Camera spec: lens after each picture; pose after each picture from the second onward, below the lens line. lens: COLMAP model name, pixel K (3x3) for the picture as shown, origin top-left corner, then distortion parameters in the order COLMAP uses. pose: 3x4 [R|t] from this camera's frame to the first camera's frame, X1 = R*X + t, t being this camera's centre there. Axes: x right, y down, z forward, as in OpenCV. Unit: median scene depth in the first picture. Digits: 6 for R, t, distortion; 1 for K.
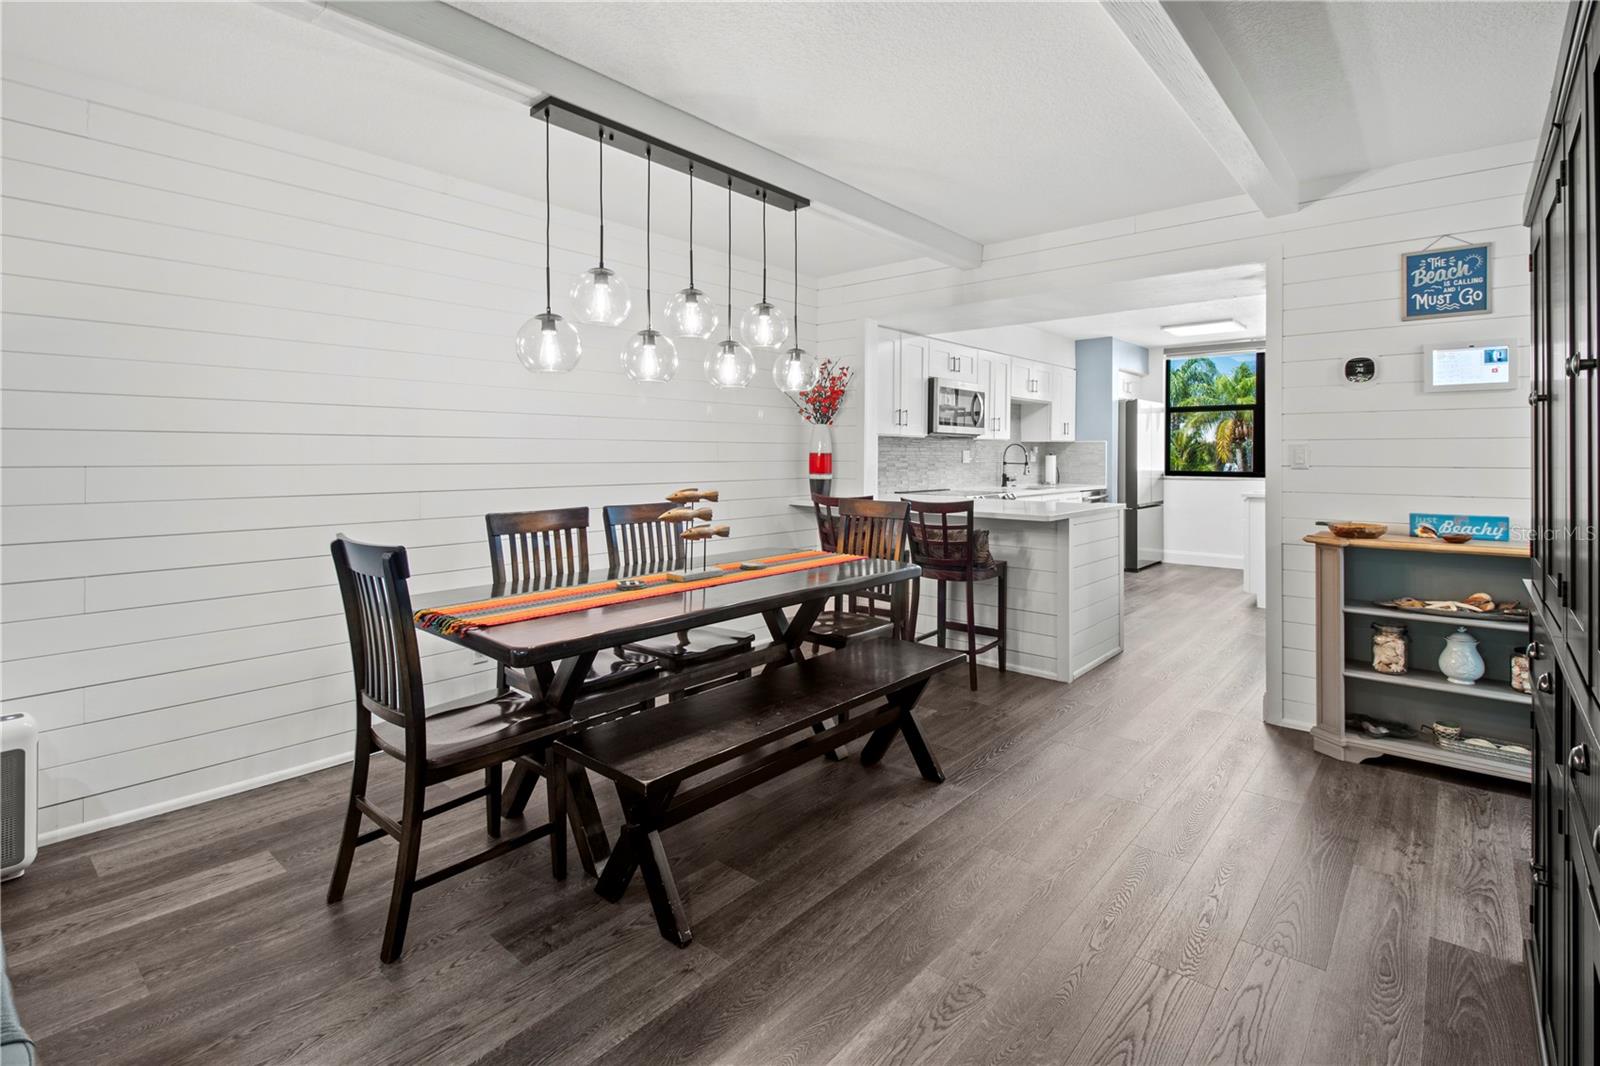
lens RADIAL K [[747.3, 0, 805.8], [0, 747.3, 461.2], [0, 0, 1]] dist [-0.000255, -0.000246]
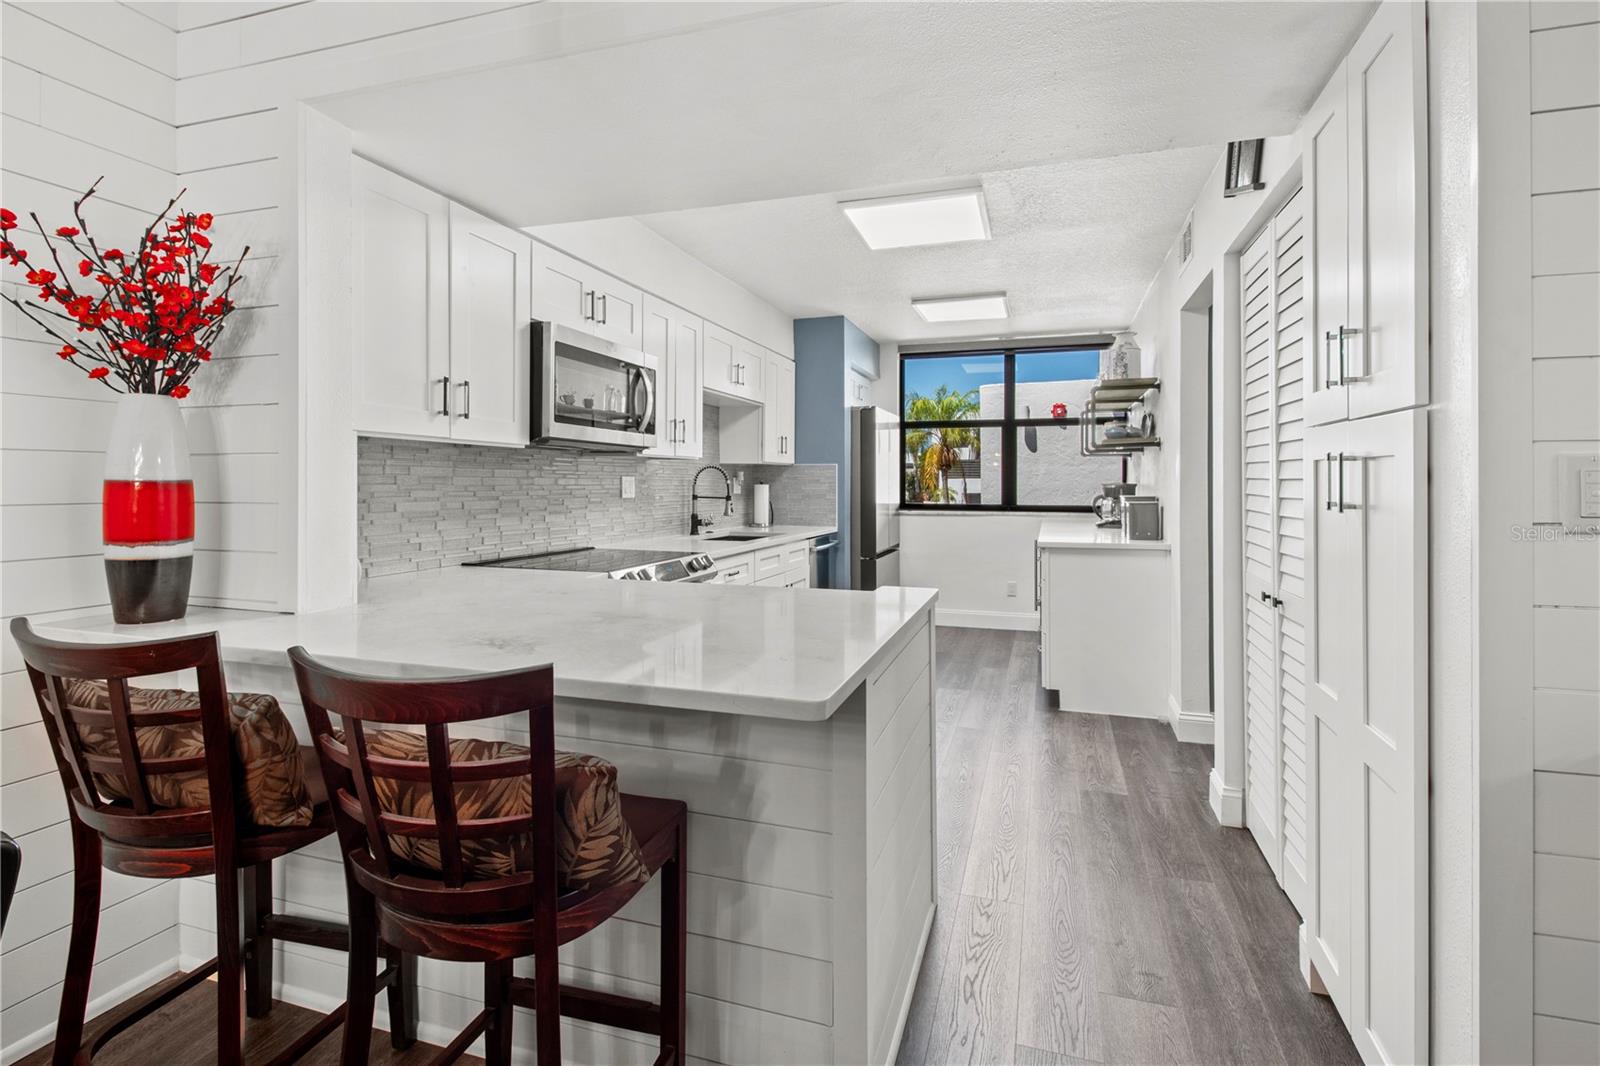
lens RADIAL K [[738.7, 0, 813.6], [0, 738.7, 477.9], [0, 0, 1]] dist [0.019290, -0.000078]
pose [[0.916776, 0.001234, 0.399399, 0.188805], [0.004754, 0.999891, -0.014001, -0.007378], [-0.399373, 0.014735, 0.916670, 0.672209]]
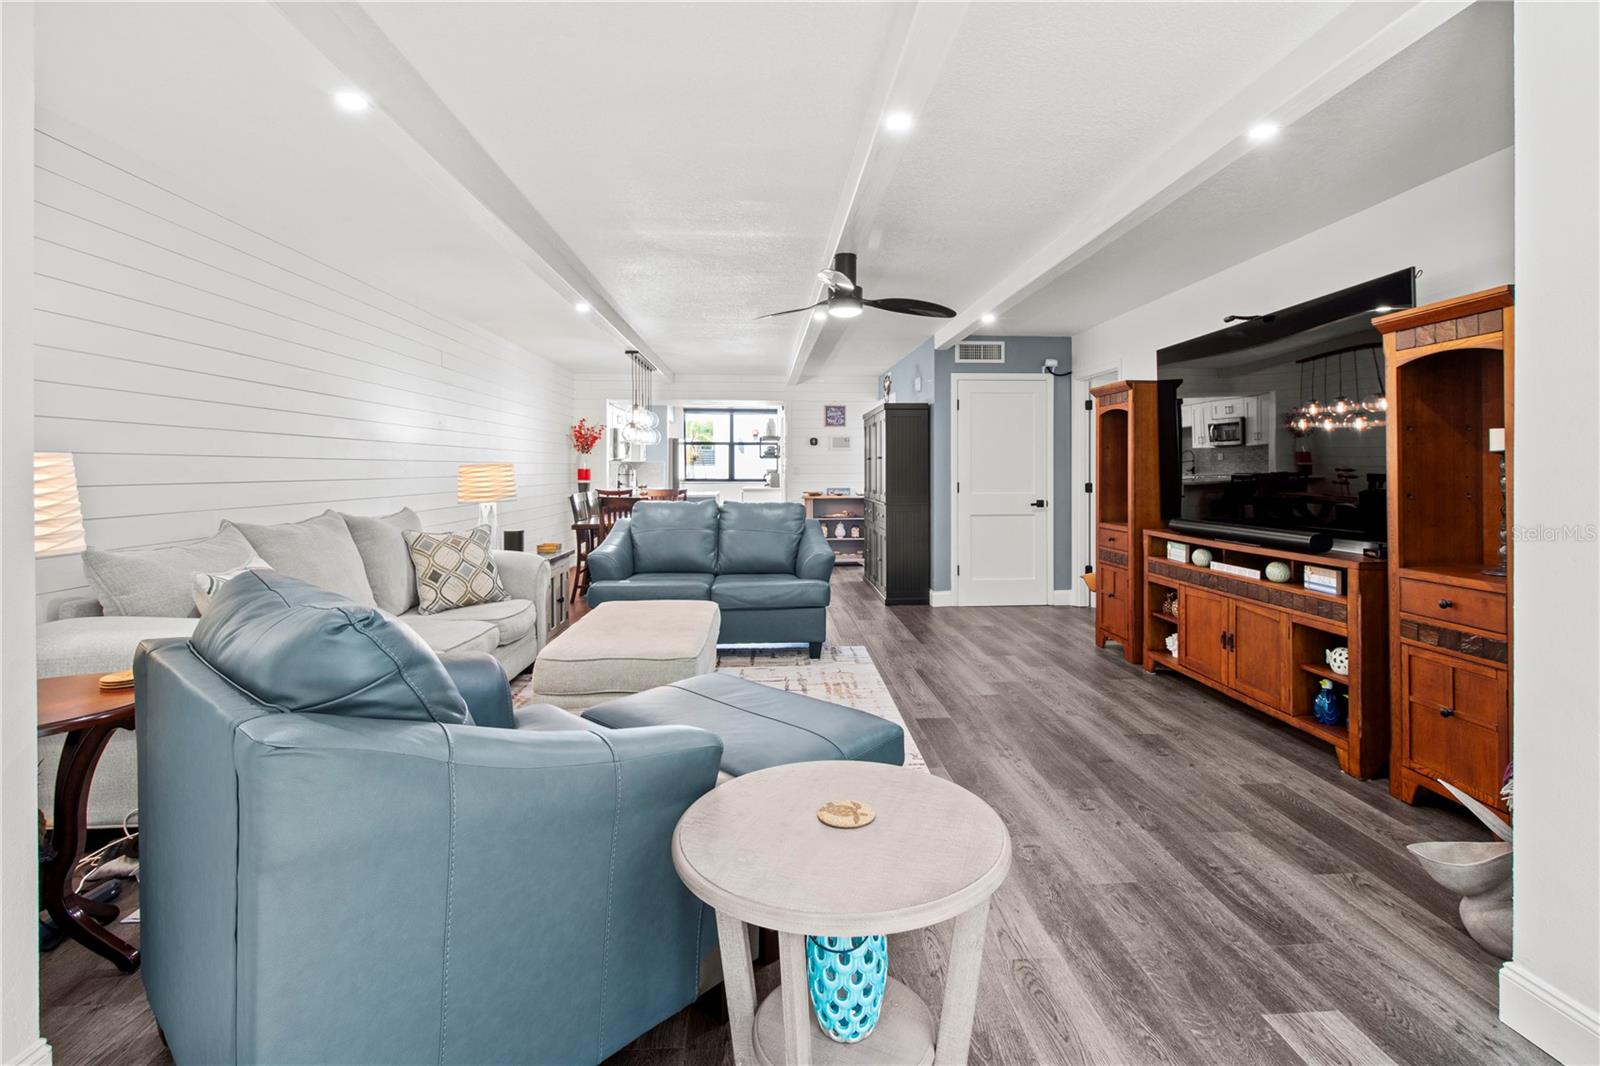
lens RADIAL K [[767.3, 0, 812.3], [0, 767.3, 449.2], [0, 0, 1]] dist [0.020789, -0.016286]
pose [[0.708314, 0.016171, 0.705712, -1.108031], [0.008428, 0.999473, -0.031361, 0.005811], [-0.705847, 0.028161, 0.707804, -0.910733]]
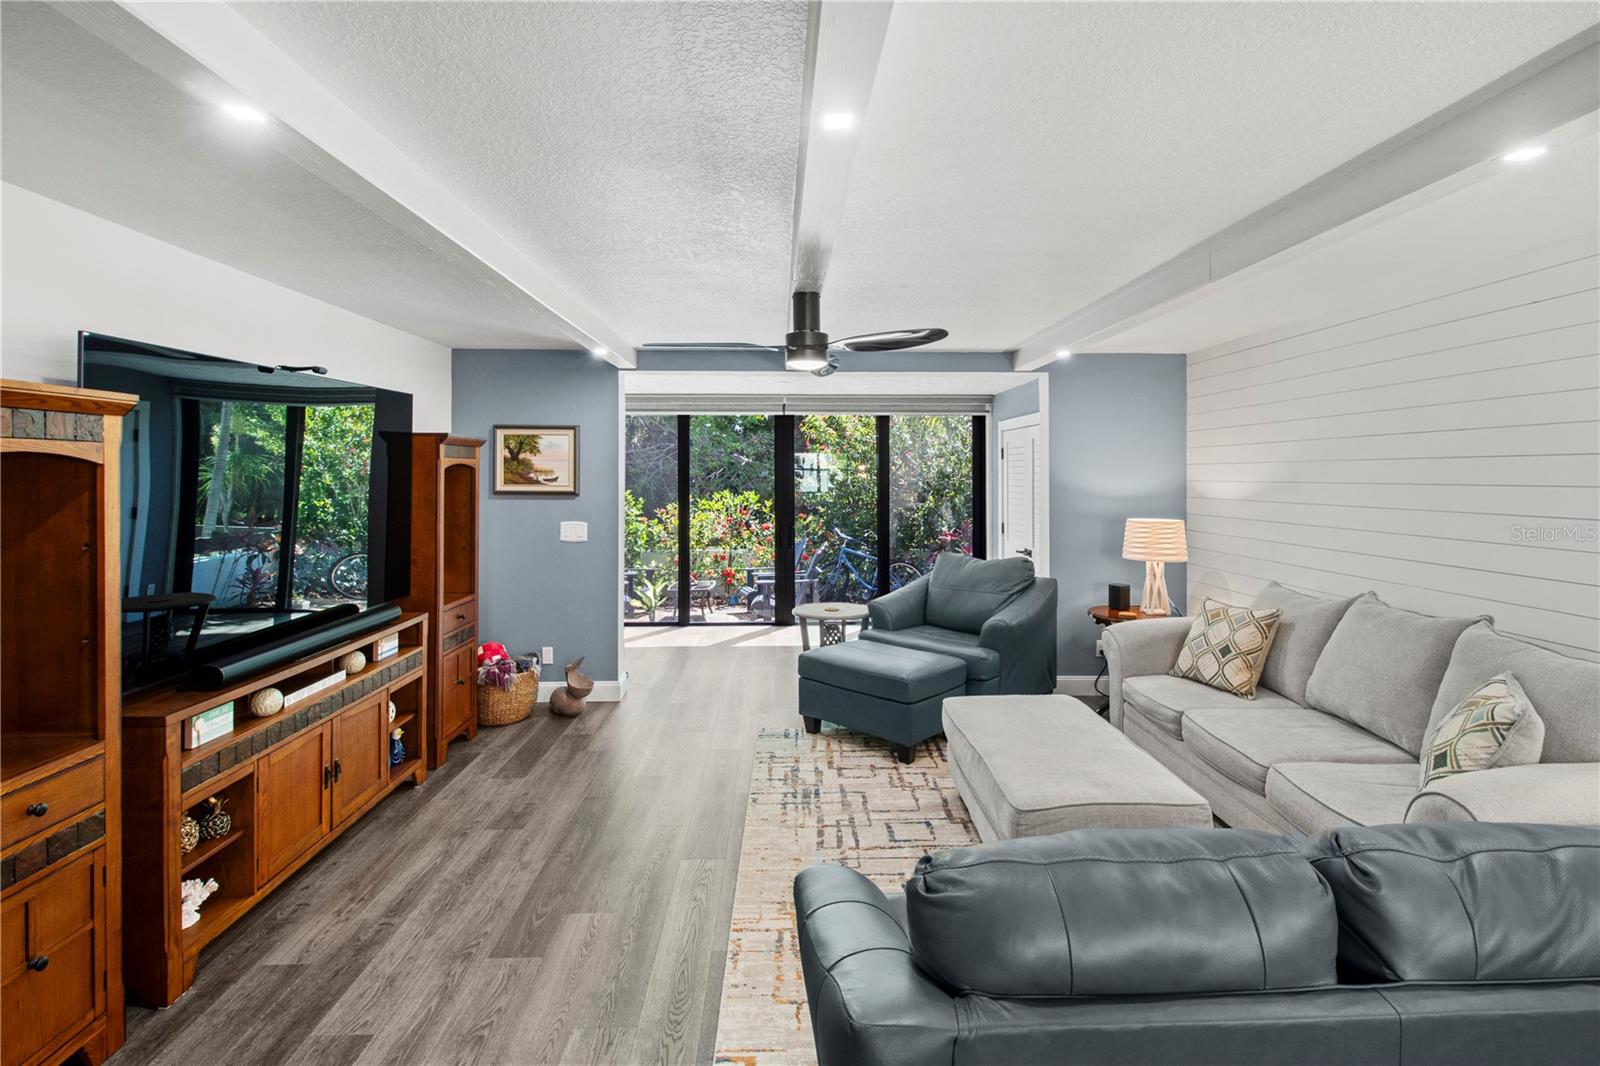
lens RADIAL K [[749.3, 0, 816.0], [0, 749.3, 484.9], [0, 0, 1]] dist [0.001432, 0.000068]
pose [[-0.723538, 0.007104, -0.690248, 0.070582], [-0.008755, 0.999772, 0.019467, -0.085862], [0.690229, 0.020128, -0.723311, 0.244407]]
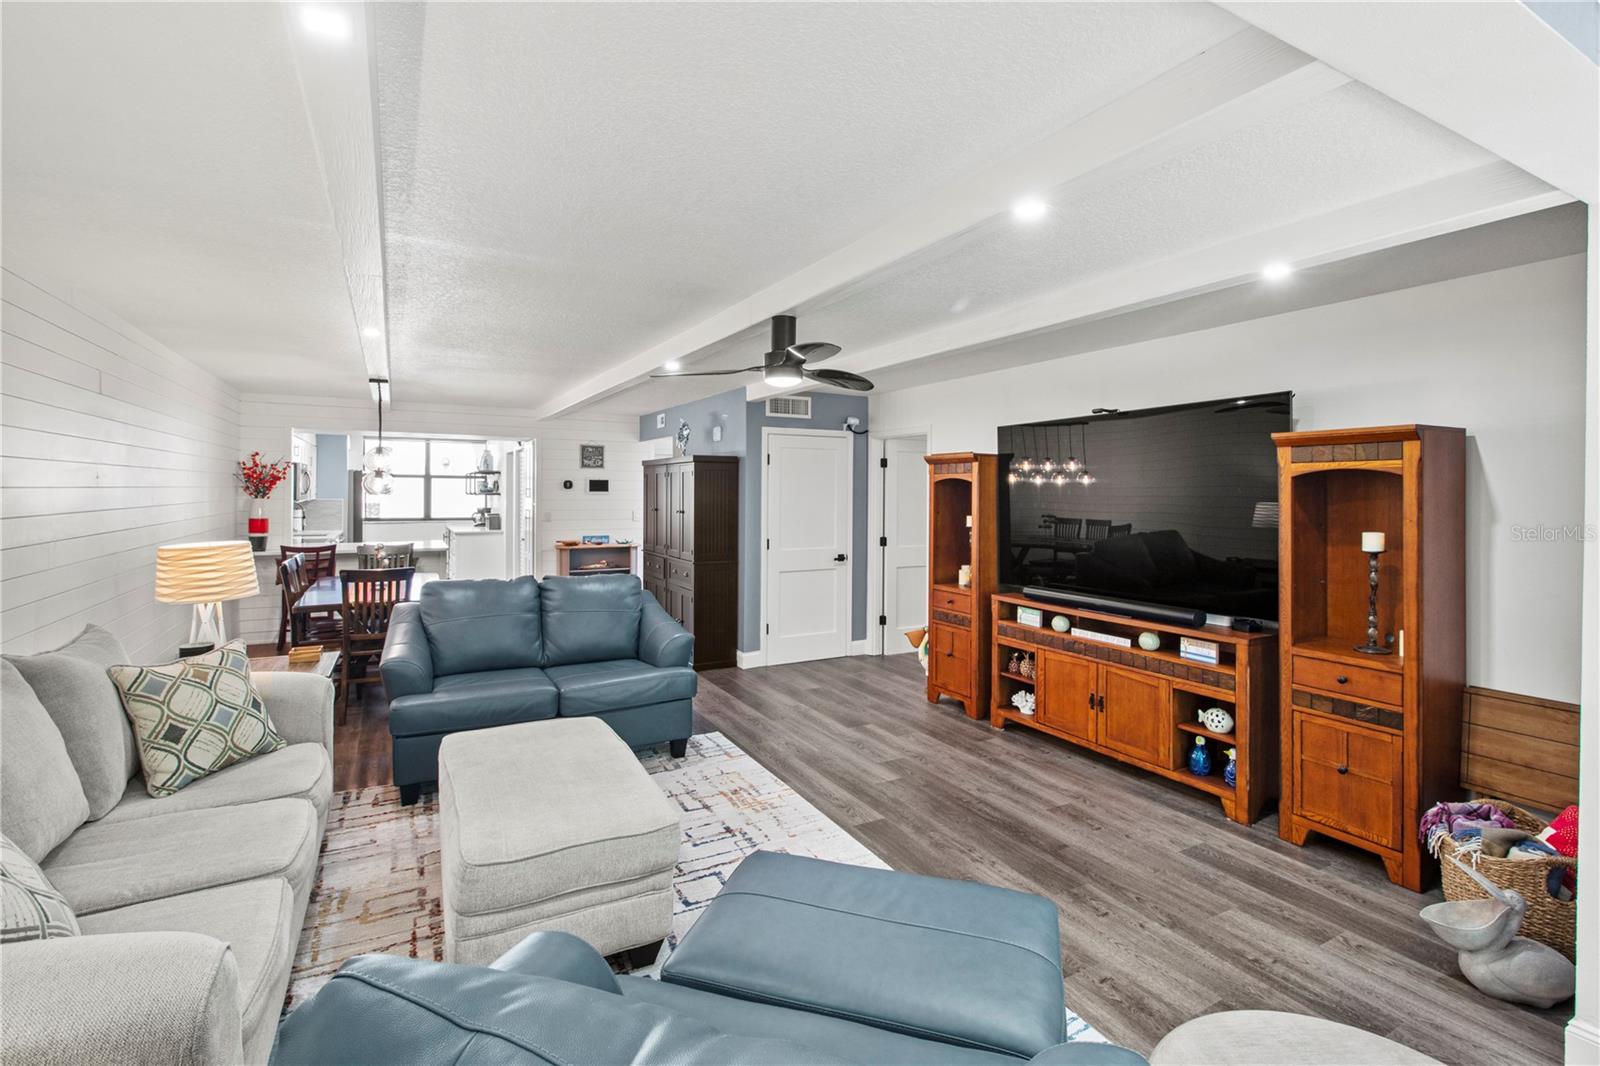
lens RADIAL K [[749.7, 0, 812.3], [0, 749.7, 475.3], [0, 0, 1]] dist [0.021573, -0.015269]
pose [[0.336909, 0.019624, 0.941333, -1.174782], [0.002991, 0.999755, -0.021912, -0.070104], [-0.941533, 0.010197, 0.336768, -0.585538]]
